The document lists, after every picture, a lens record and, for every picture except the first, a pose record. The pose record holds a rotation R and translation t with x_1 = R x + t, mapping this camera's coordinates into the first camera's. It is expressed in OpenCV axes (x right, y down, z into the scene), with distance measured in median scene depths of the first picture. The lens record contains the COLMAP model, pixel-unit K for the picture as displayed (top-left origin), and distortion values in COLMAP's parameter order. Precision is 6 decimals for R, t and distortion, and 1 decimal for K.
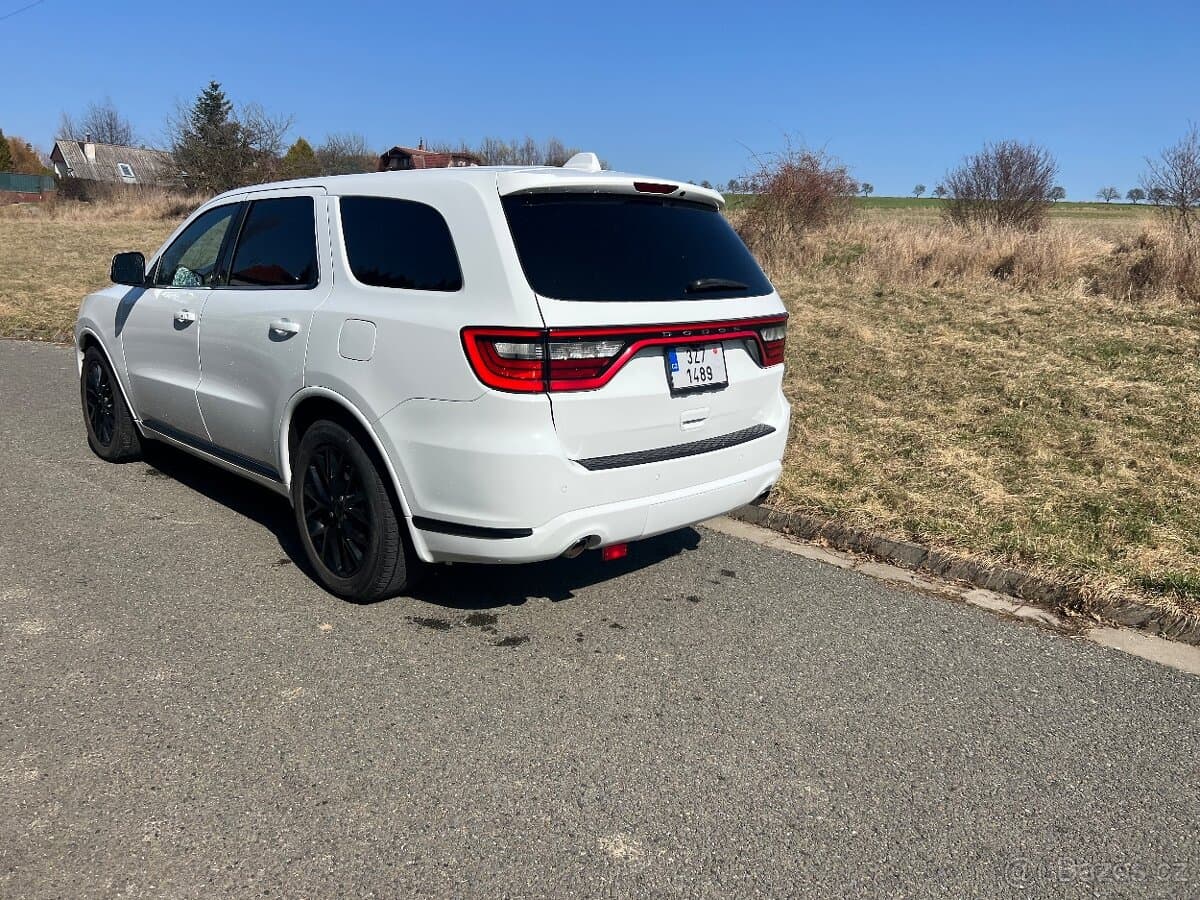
lens RADIAL K [[900.6, 0, 600.0], [0, 900.6, 450.0], [0, 0, 1]] dist [0.039807, -0.037997]
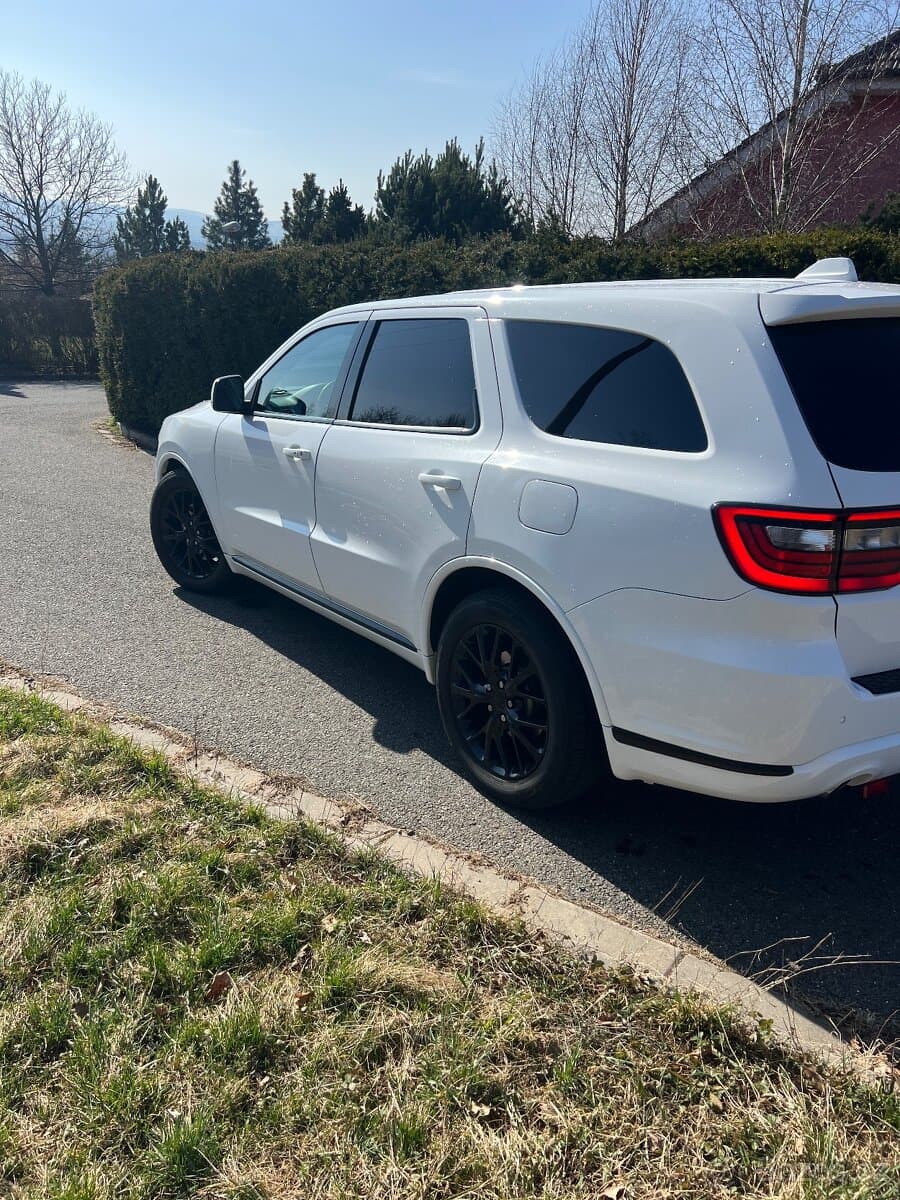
lens RADIAL K [[900.6, 0, 450.0], [0, 900.6, 600.0], [0, 0, 1]] dist [0.039807, -0.037997]
pose [[0.993871, 0.049451, -0.098870, -0.276434], [-0.044146, 0.997502, 0.055144, -0.077747], [0.101350, -0.050441, 0.993571, 0.189397]]
